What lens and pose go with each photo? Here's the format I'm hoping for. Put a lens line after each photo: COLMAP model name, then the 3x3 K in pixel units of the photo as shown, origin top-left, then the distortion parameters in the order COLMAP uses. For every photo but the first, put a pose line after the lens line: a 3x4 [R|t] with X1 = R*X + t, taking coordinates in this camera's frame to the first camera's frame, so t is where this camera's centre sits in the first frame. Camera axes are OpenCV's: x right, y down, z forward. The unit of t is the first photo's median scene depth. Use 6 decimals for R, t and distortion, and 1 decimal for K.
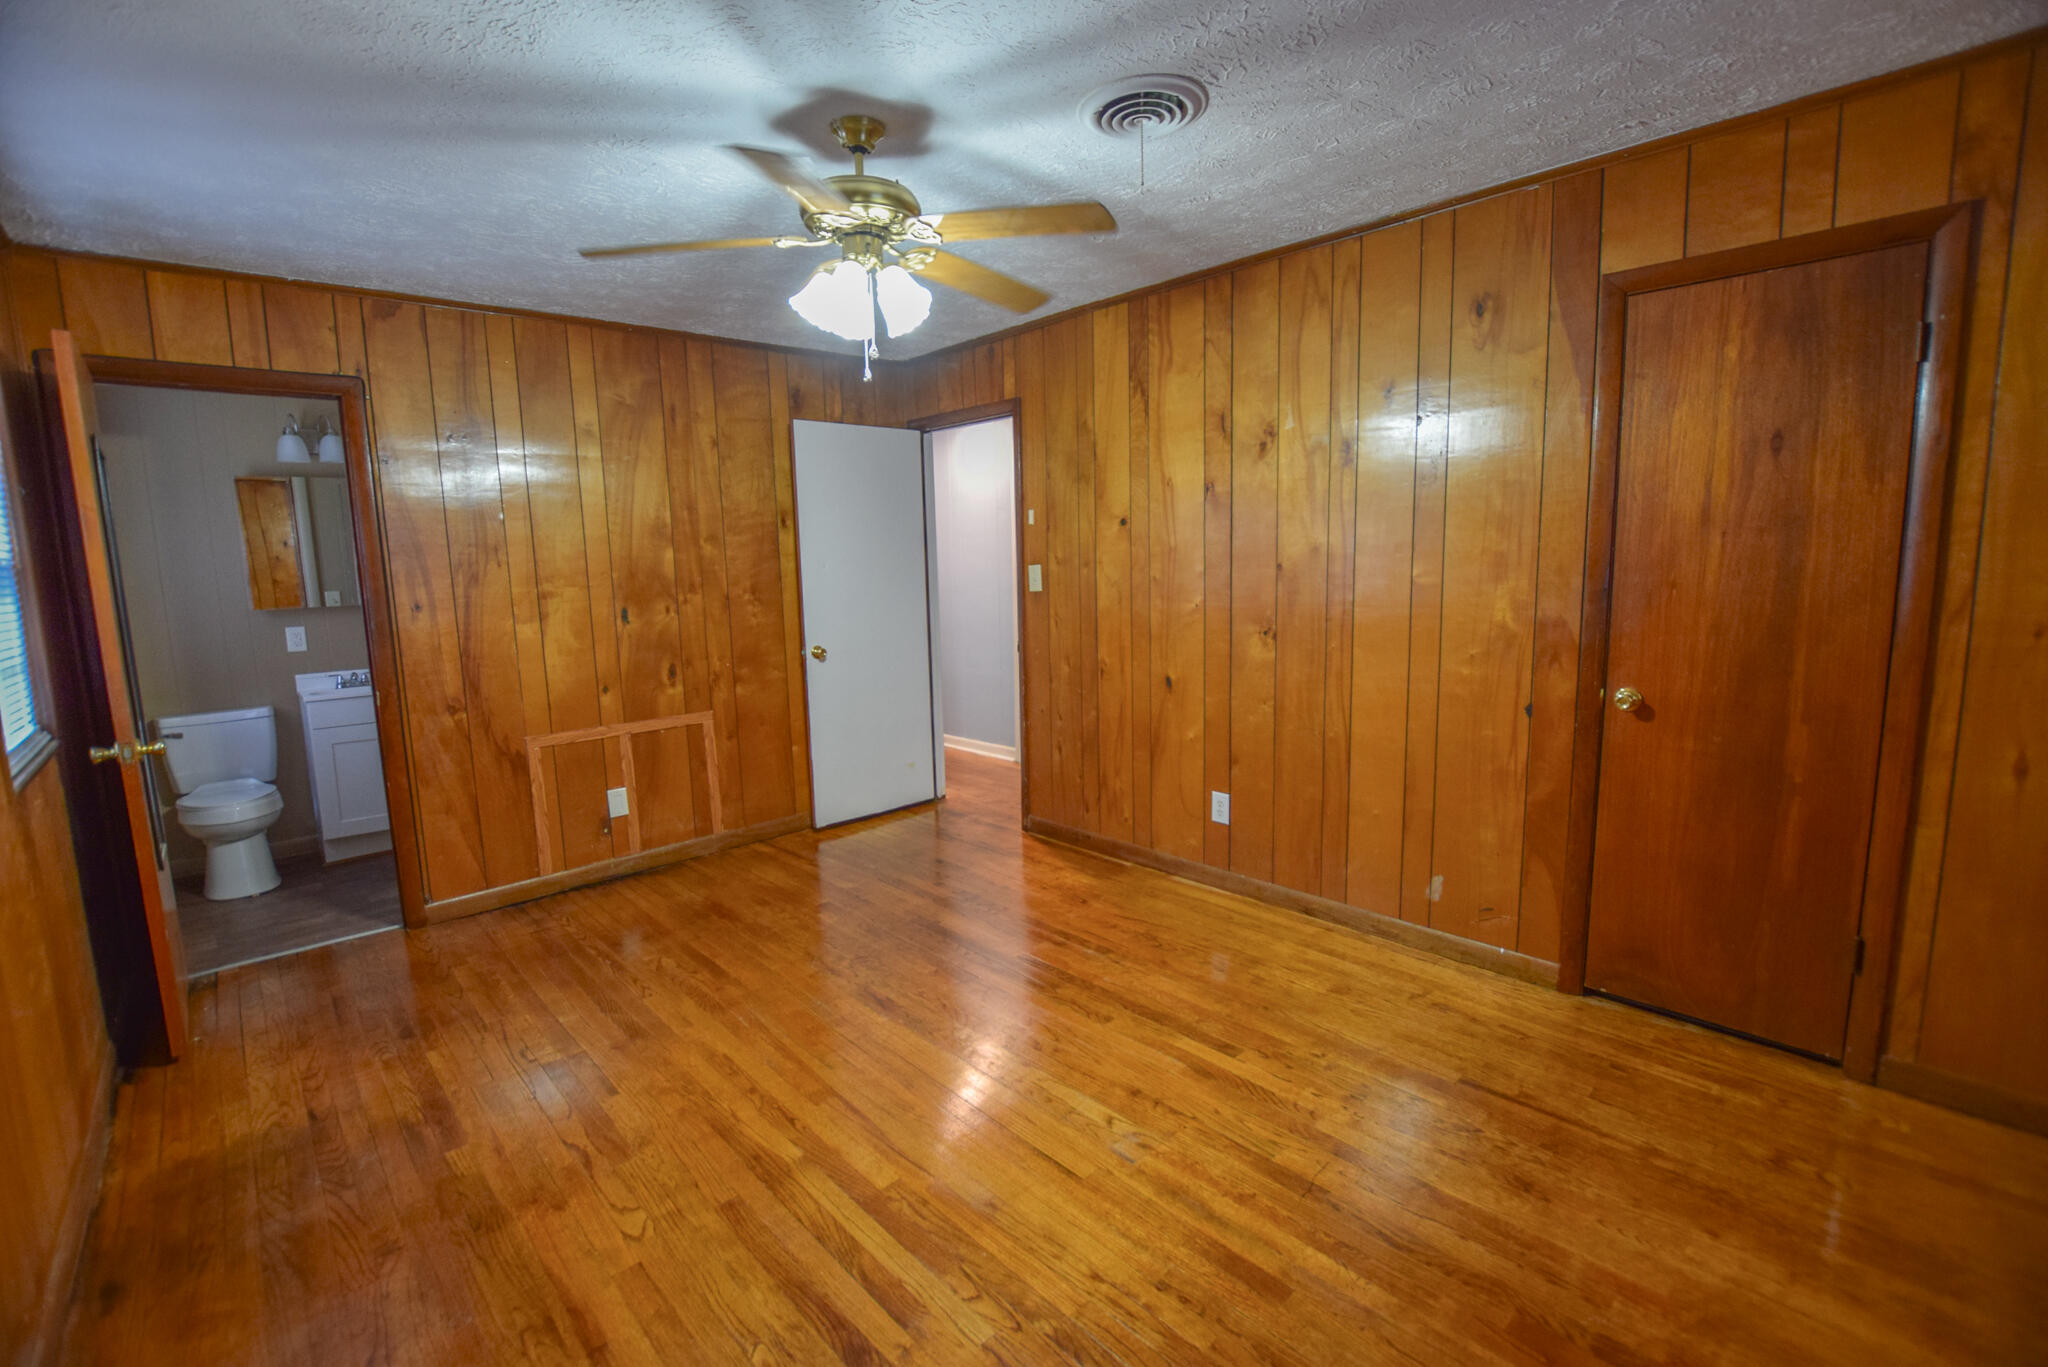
lens RADIAL K [[897.5, 0, 1029.5], [0, 897.5, 679.9], [0, 0, 1]] dist [-0.033924, 0.002955]
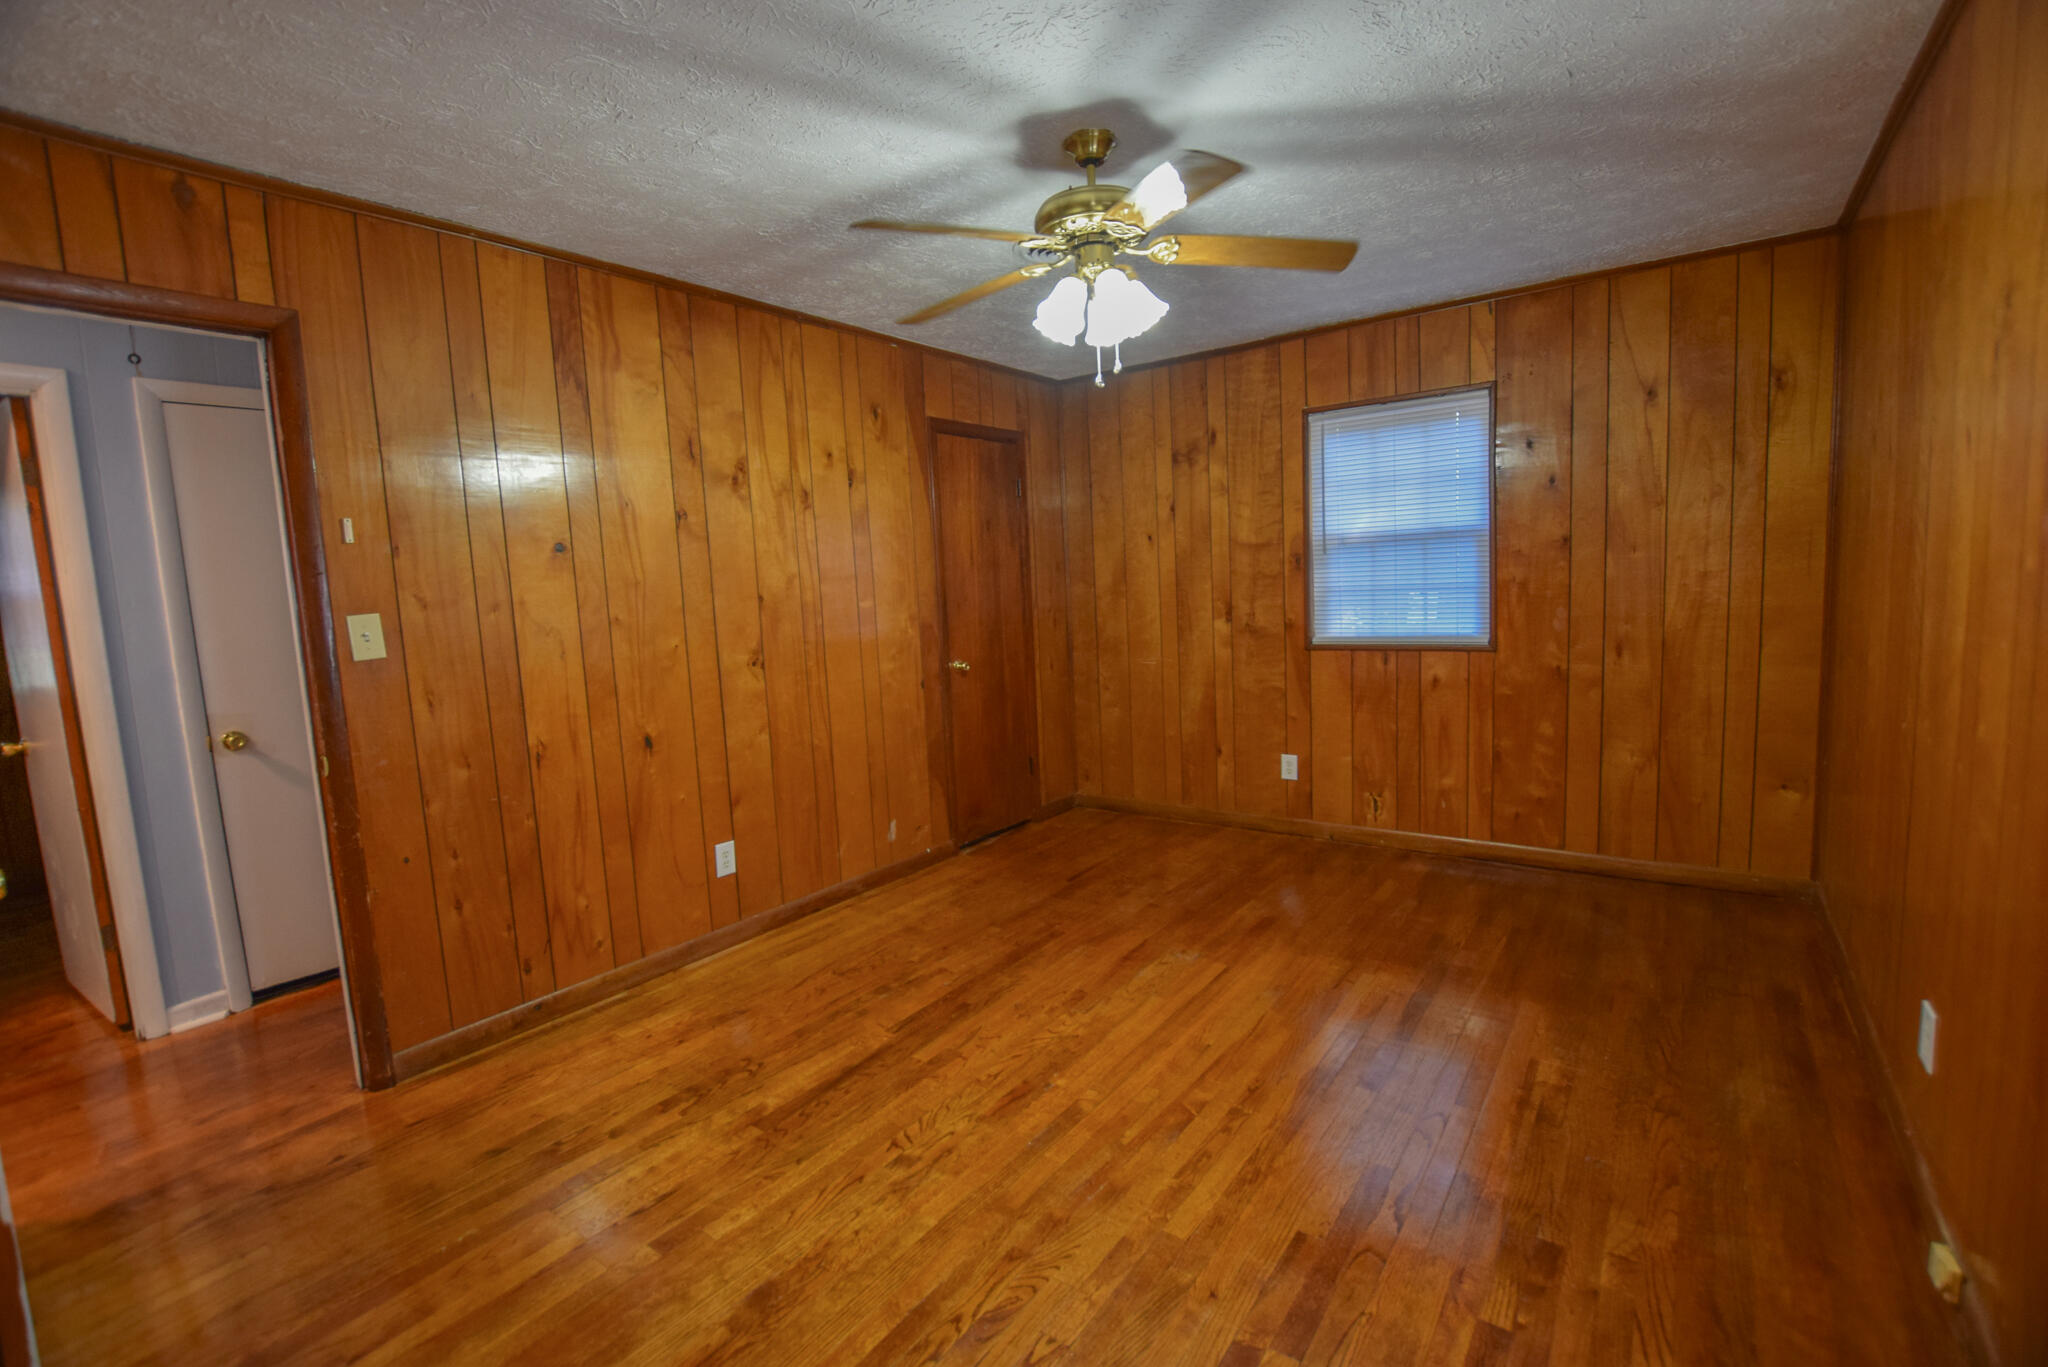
lens RADIAL K [[897.5, 0, 1021.8], [0, 897.5, 678.1], [0, 0, 1]] dist [-0.033924, 0.002955]
pose [[-0.179985, -0.074716, 0.980828, -1.051695], [0.182778, 0.977206, 0.107980, -0.120386], [-0.966539, 0.198709, -0.162227, 1.164780]]
